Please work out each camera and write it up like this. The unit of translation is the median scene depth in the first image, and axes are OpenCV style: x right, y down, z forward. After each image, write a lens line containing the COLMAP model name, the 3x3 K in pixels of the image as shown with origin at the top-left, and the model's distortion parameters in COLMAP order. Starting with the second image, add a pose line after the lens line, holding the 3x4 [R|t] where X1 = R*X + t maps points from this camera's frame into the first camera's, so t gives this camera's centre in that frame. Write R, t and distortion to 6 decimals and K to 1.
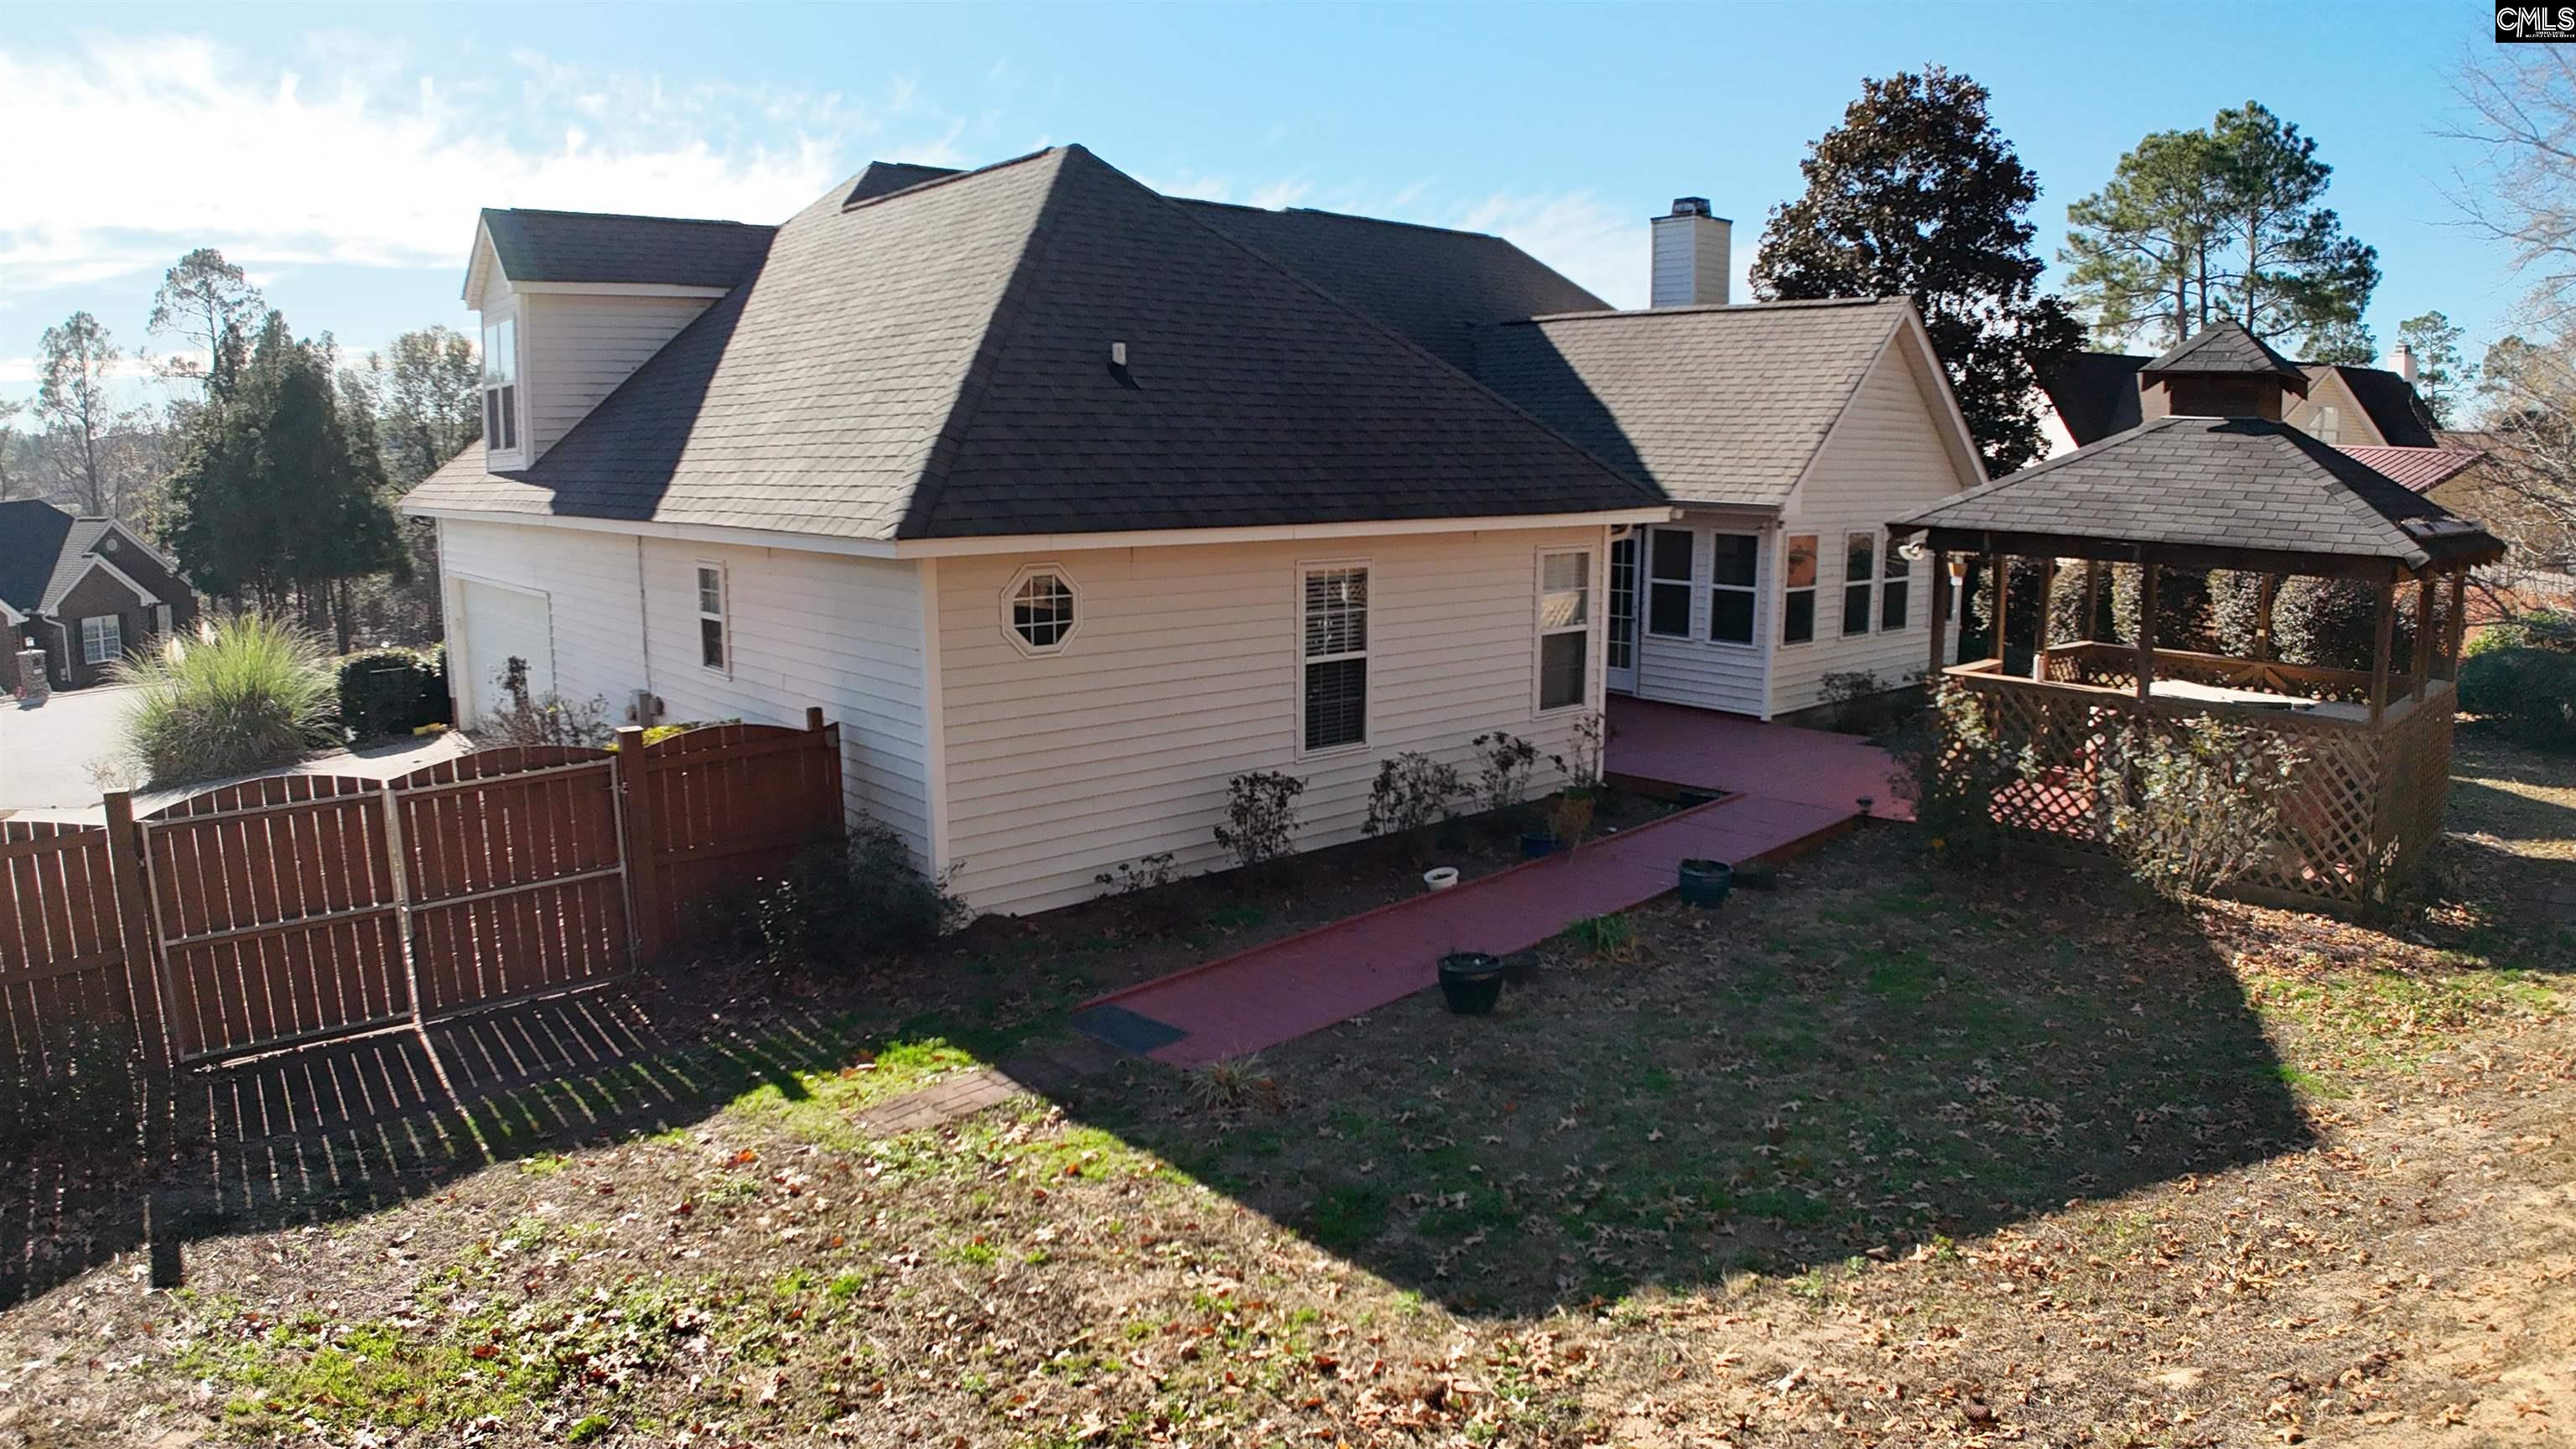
lens RADIAL K [[1571.0, 0, 1288.9], [0, 1571.0, 734.9], [0, 0, 1]] dist [-0.157308, 0.000933]
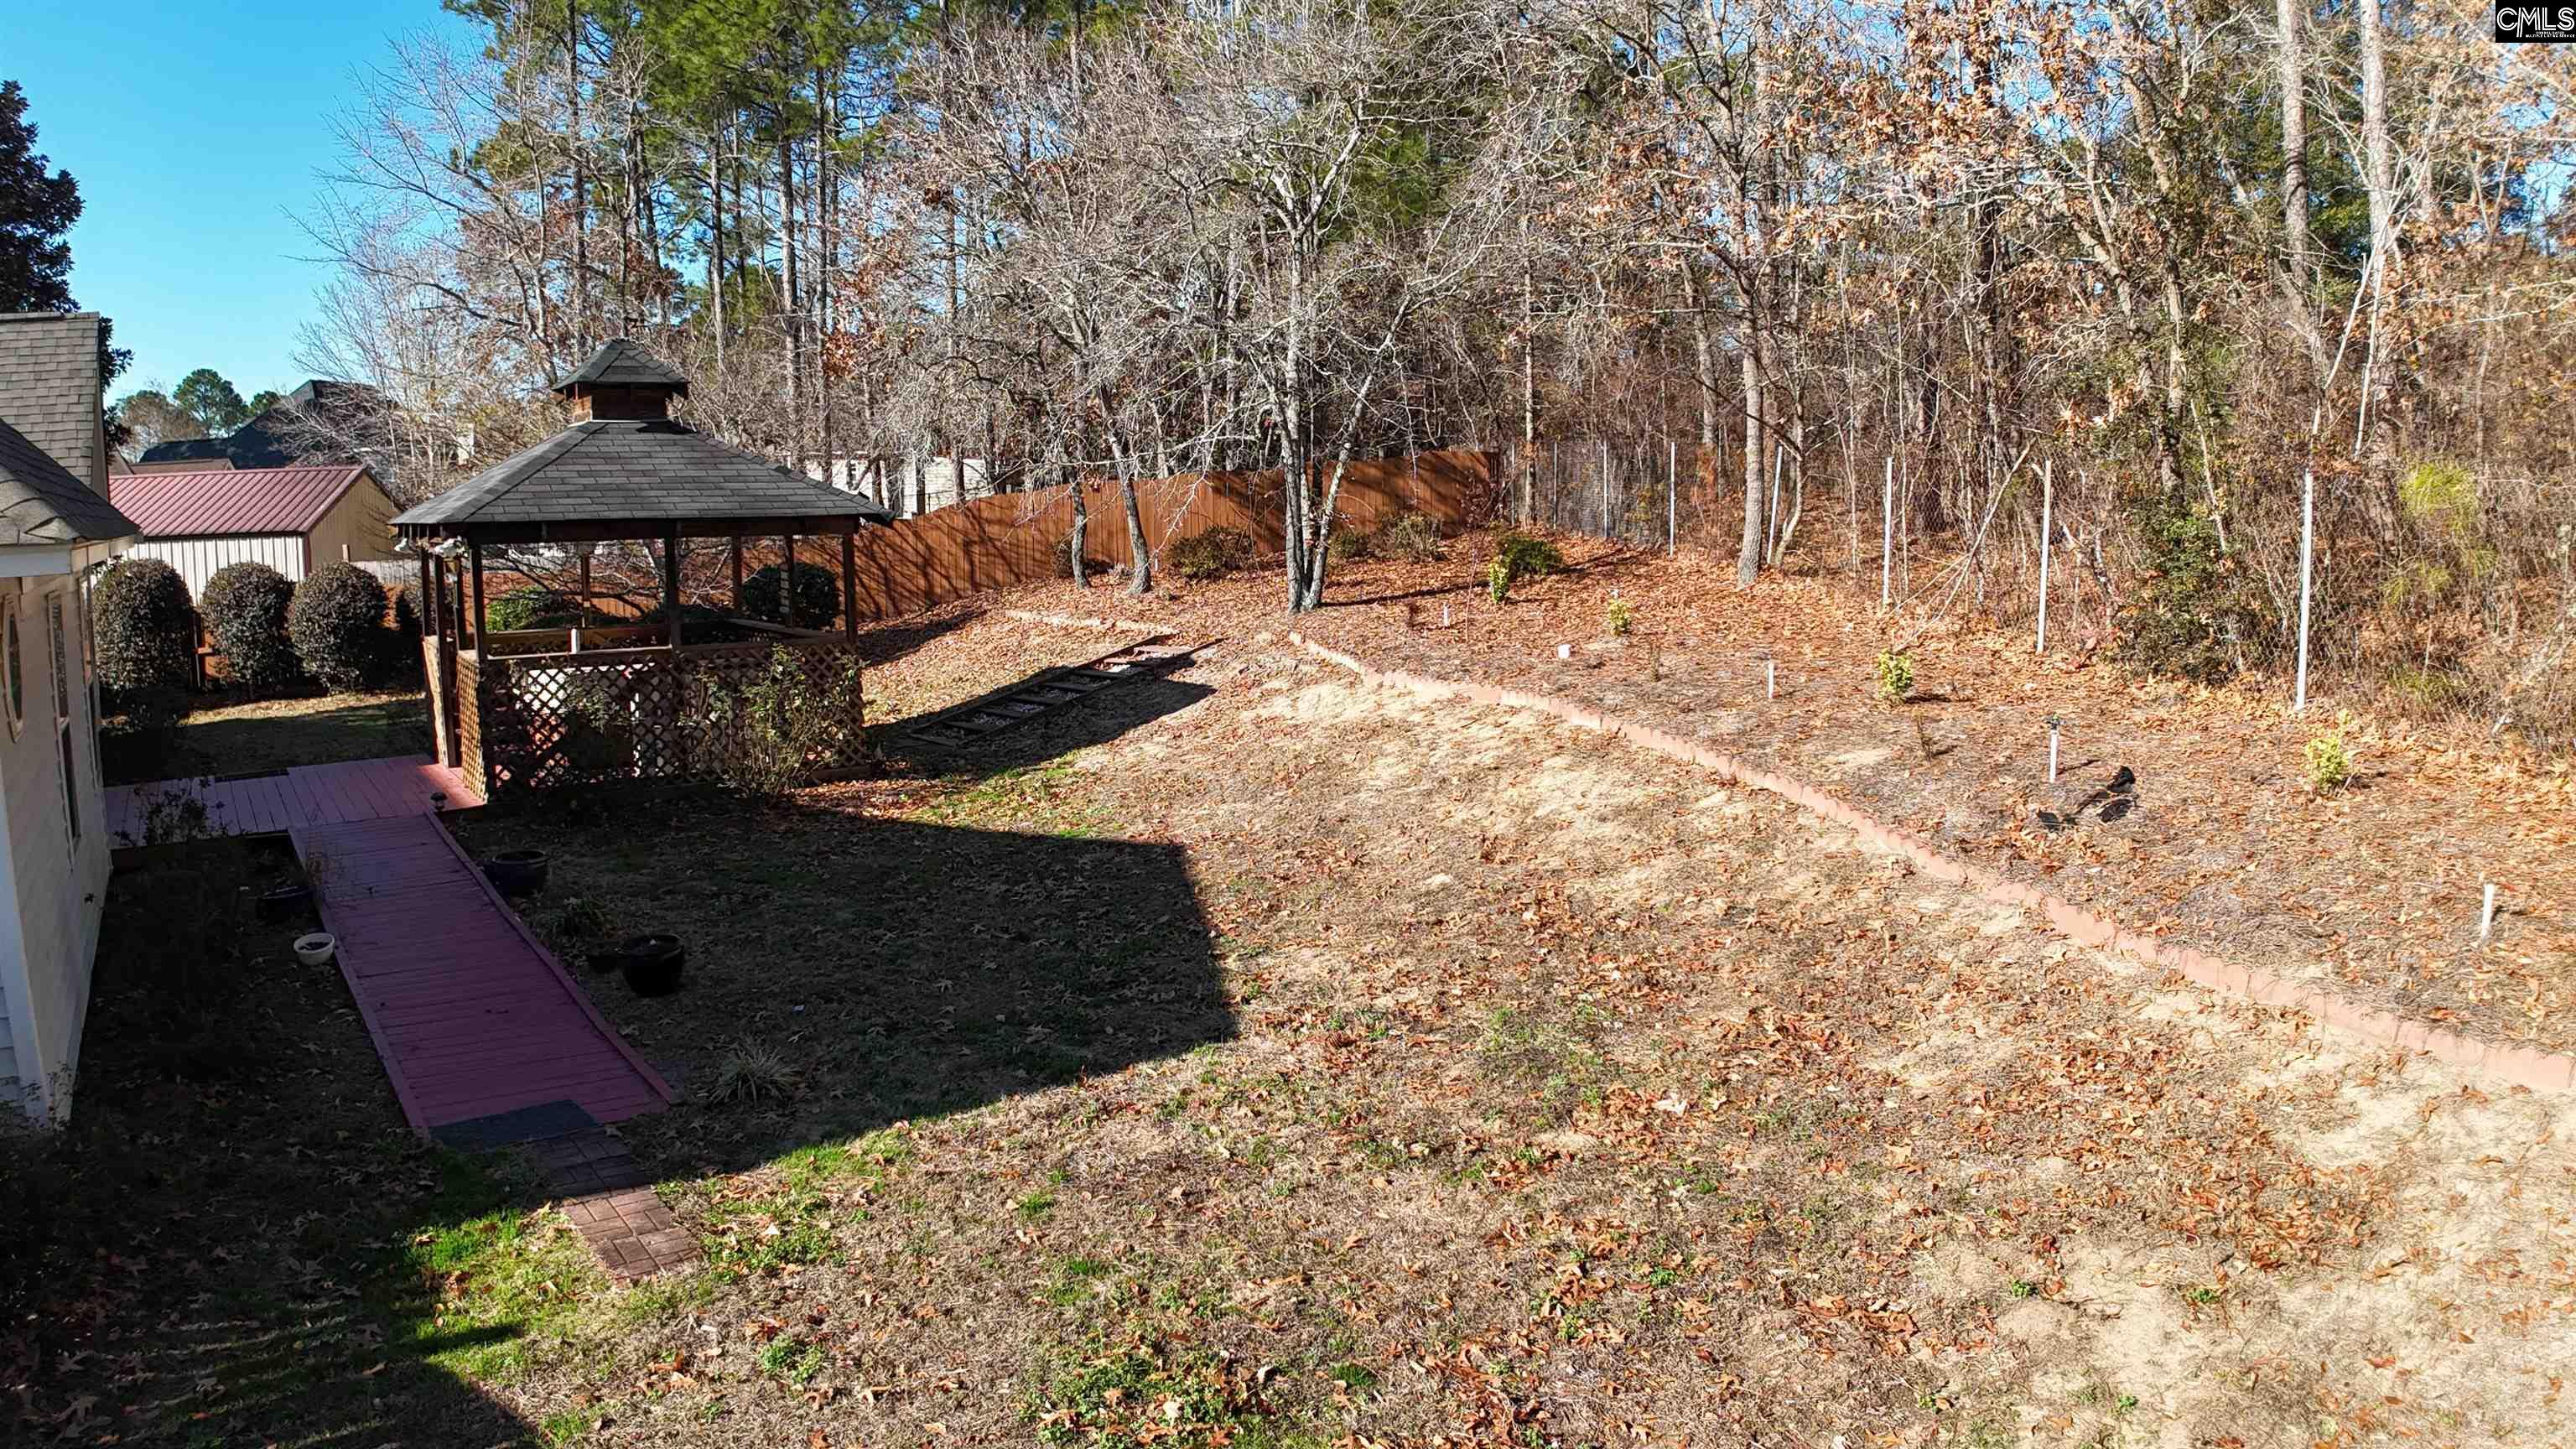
lens RADIAL K [[1571.0, 0, 1288.9], [0, 1571.0, 734.9], [0, 0, 1]] dist [-0.157308, 0.000933]
pose [[0.070673, -0.141933, 0.987350, -0.638042], [0.176605, 0.975969, 0.127655, -0.027535], [-0.981741, 0.165350, 0.094040, 0.403268]]
